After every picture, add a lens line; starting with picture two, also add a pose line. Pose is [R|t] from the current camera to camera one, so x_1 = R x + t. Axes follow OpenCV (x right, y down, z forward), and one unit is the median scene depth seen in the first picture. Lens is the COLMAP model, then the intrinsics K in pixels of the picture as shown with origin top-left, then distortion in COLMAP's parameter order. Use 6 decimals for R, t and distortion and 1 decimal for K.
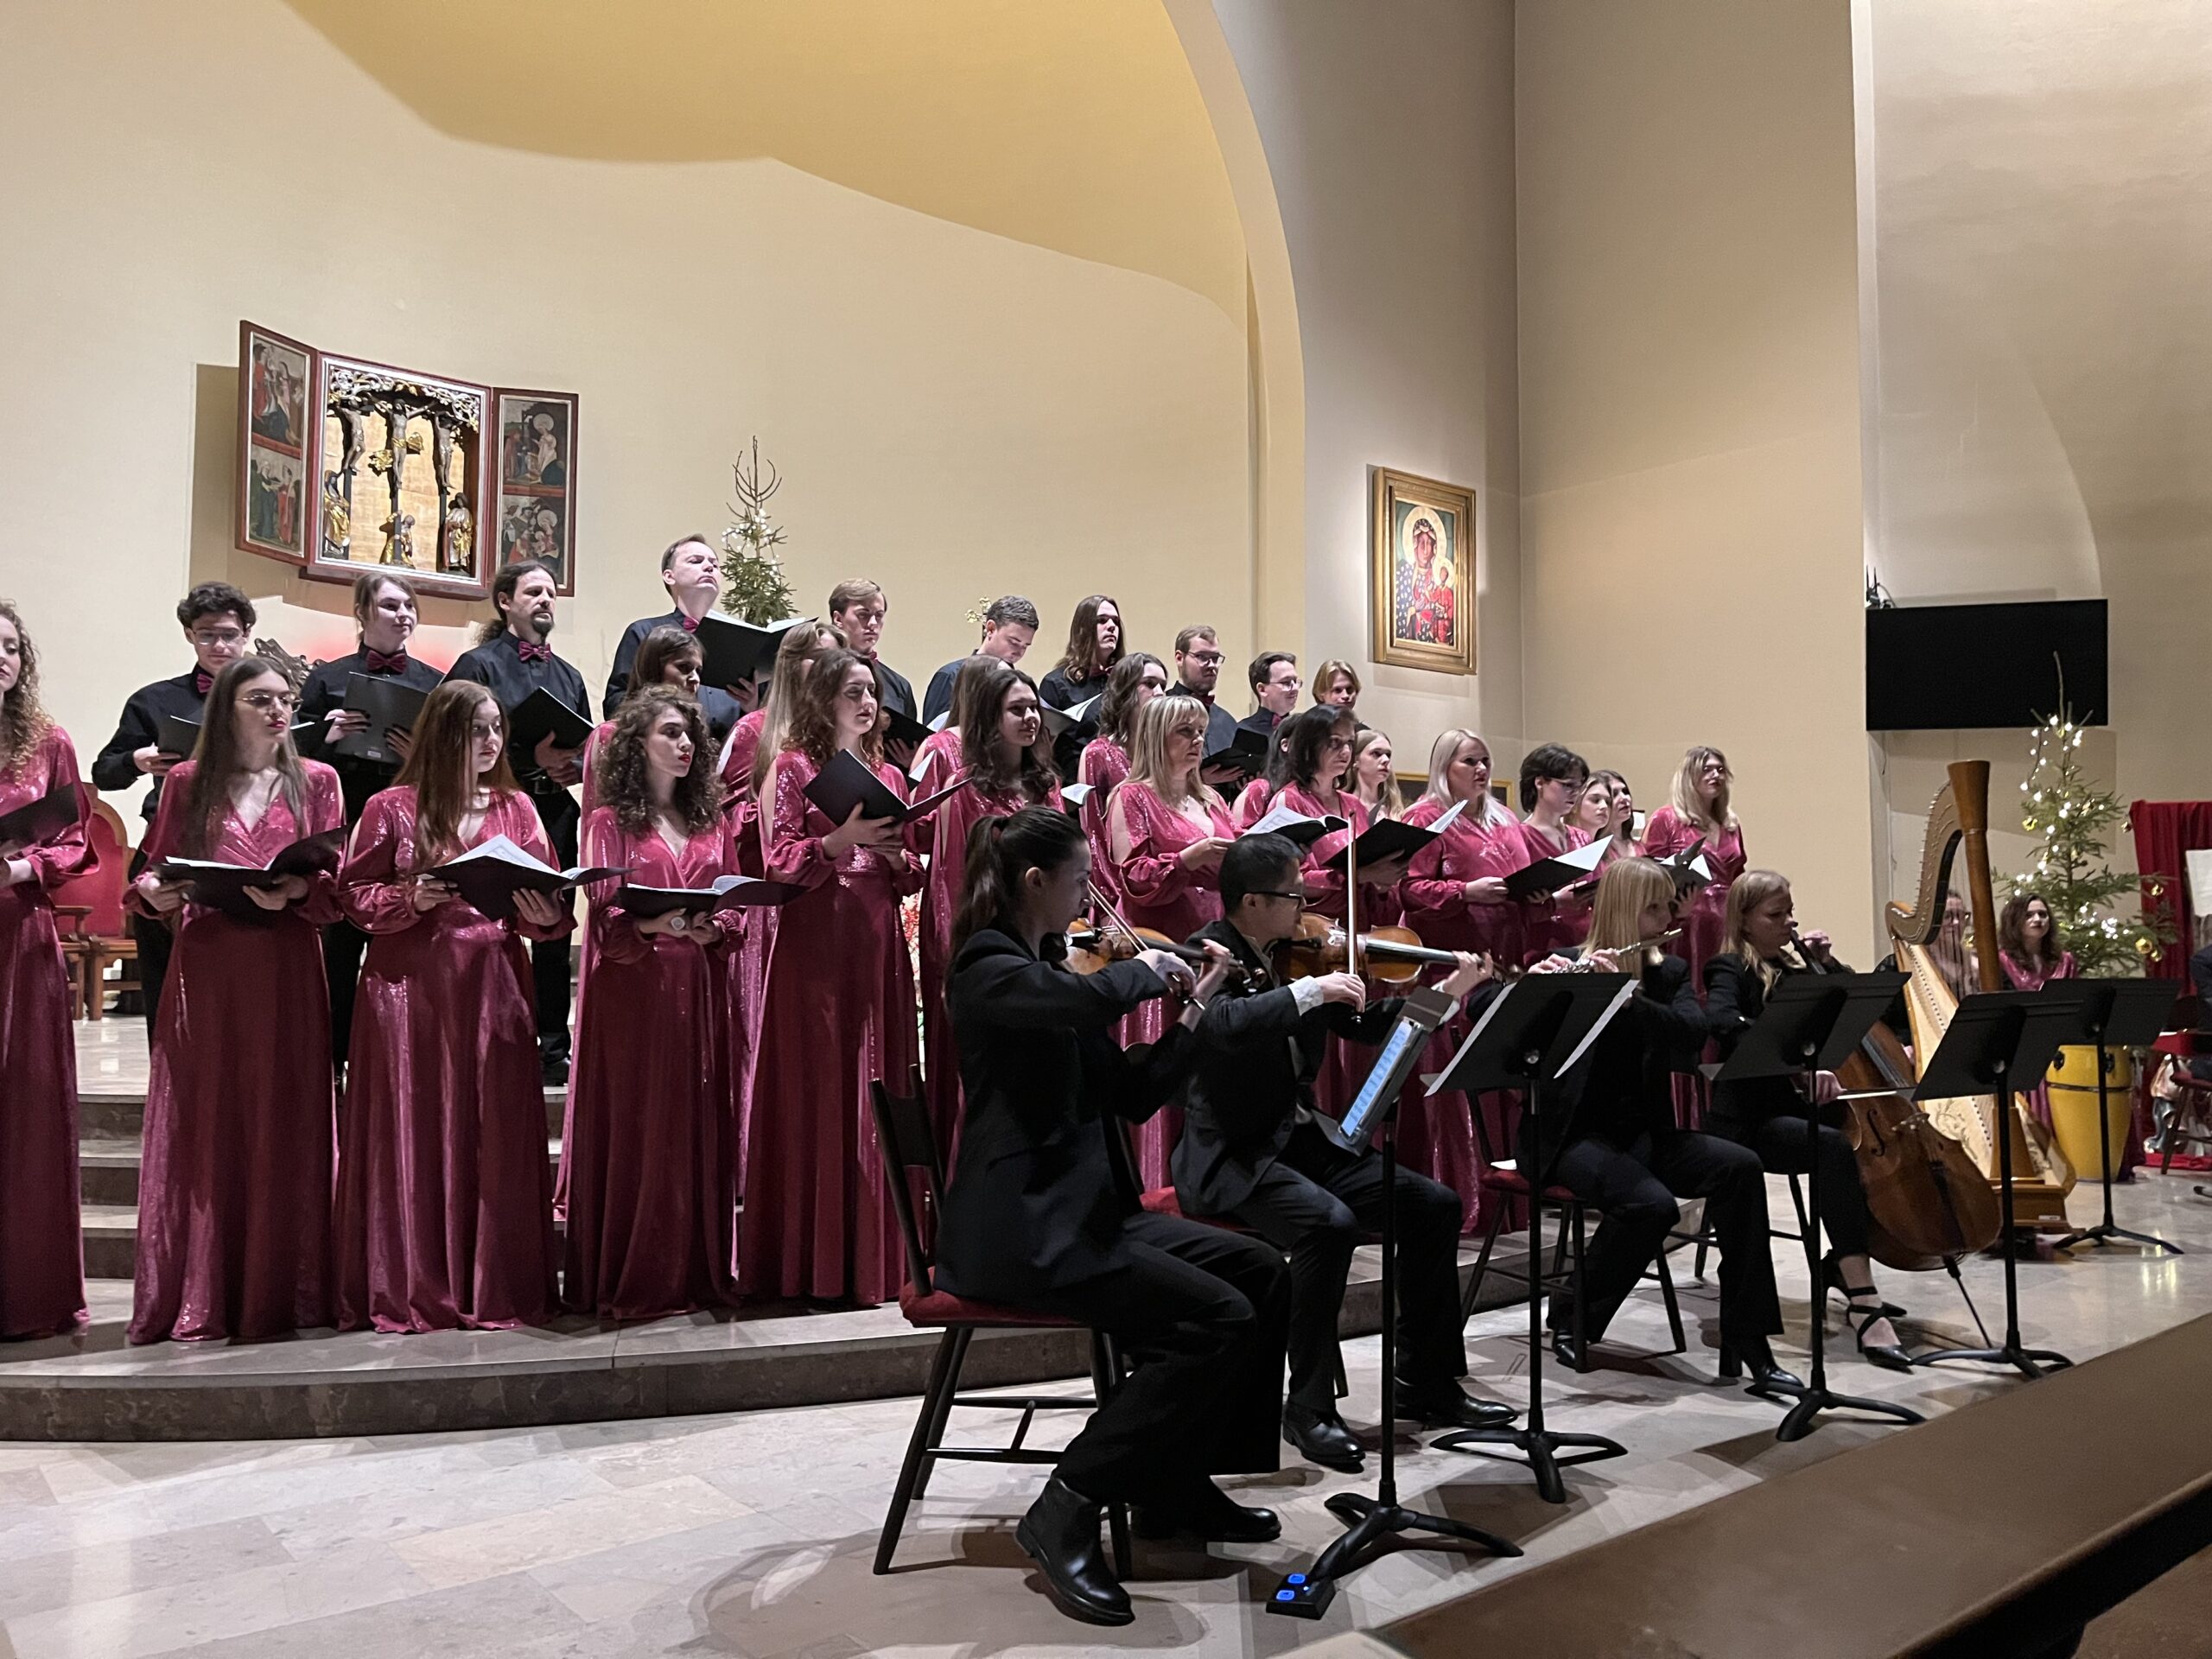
lens RADIAL K [[1678.6, 0, 1133.4], [0, 1678.6, 823.1], [0, 0, 1]] dist [0.063379, -0.088536]
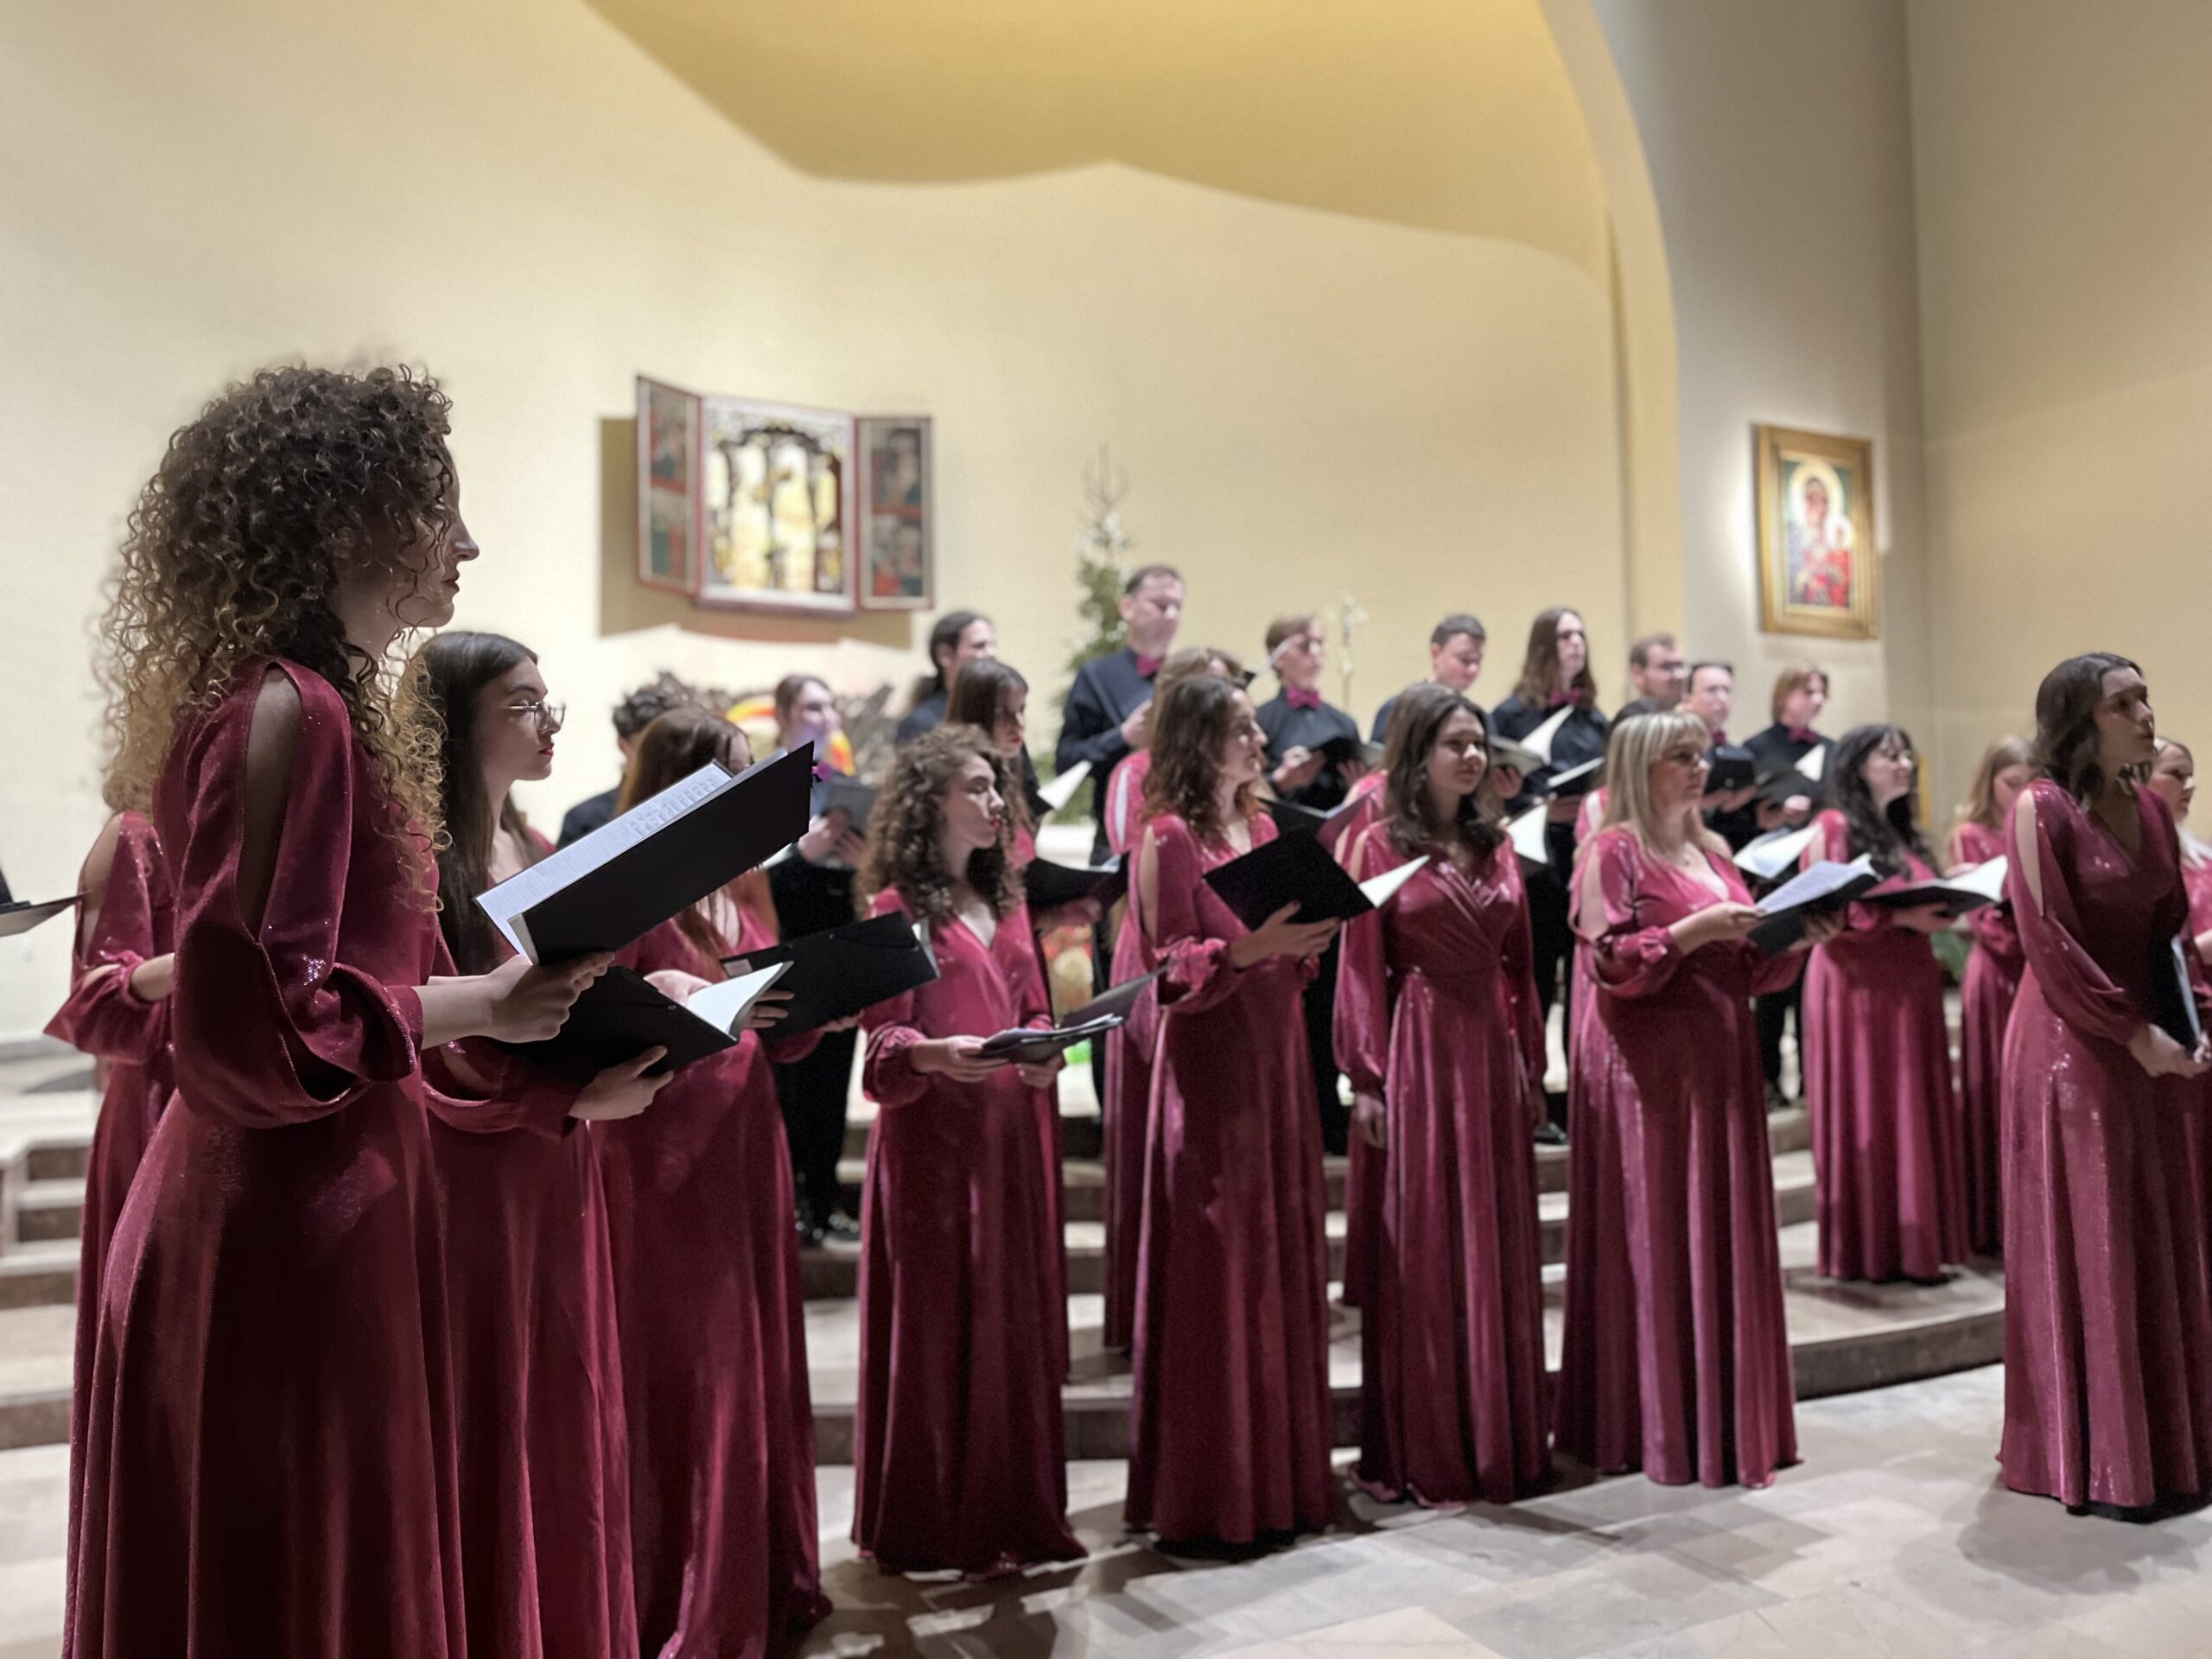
lens RADIAL K [[1678.6, 0, 1109.7], [0, 1678.6, 838.0], [0, 0, 1]] dist [0.063379, -0.088536]
pose [[0.977051, -0.025076, -0.211525, -0.012760], [0.028510, 0.999506, 0.013202, -0.006440], [0.211089, -0.018929, 0.977284, 0.013597]]
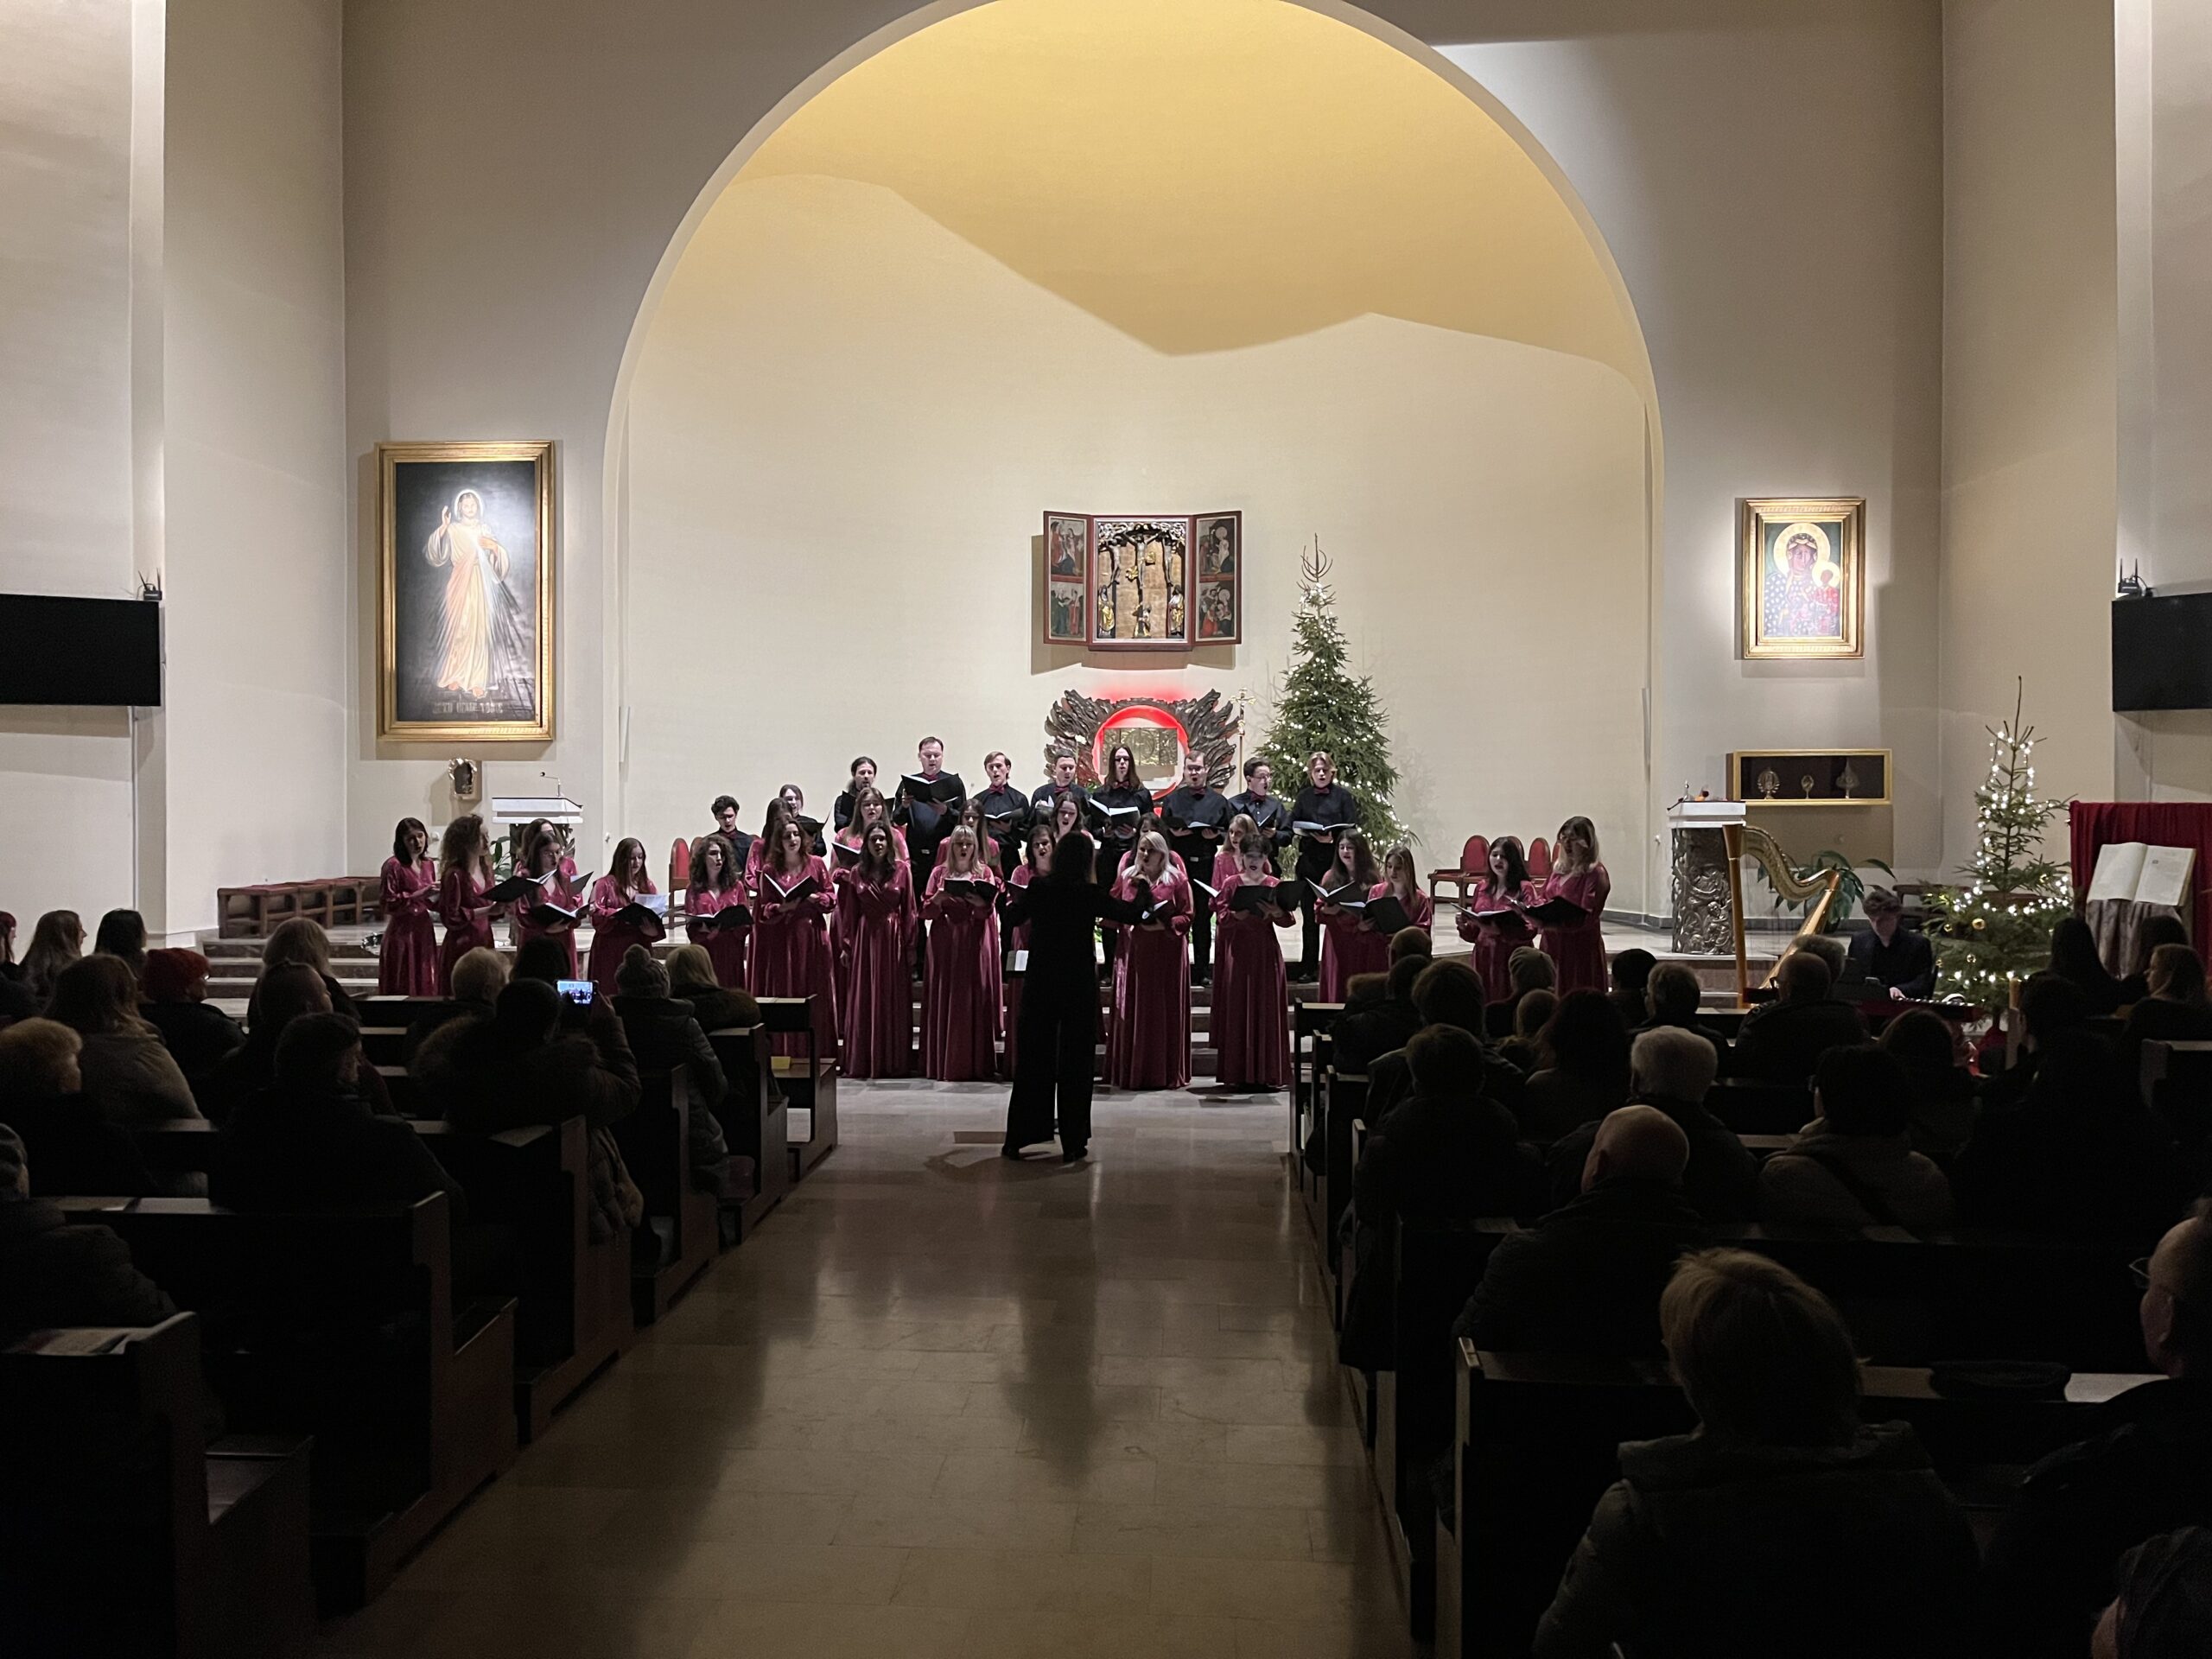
lens RADIAL K [[1678.6, 0, 1100.0], [0, 1678.6, 828.4], [0, 0, 1]] dist [0.063379, -0.088536]
pose [[0.741099, 0.010465, -0.671315, 0.632296], [0.041167, 0.997289, 0.060993, -0.067494], [0.670133, -0.072837, 0.738659, -0.244141]]
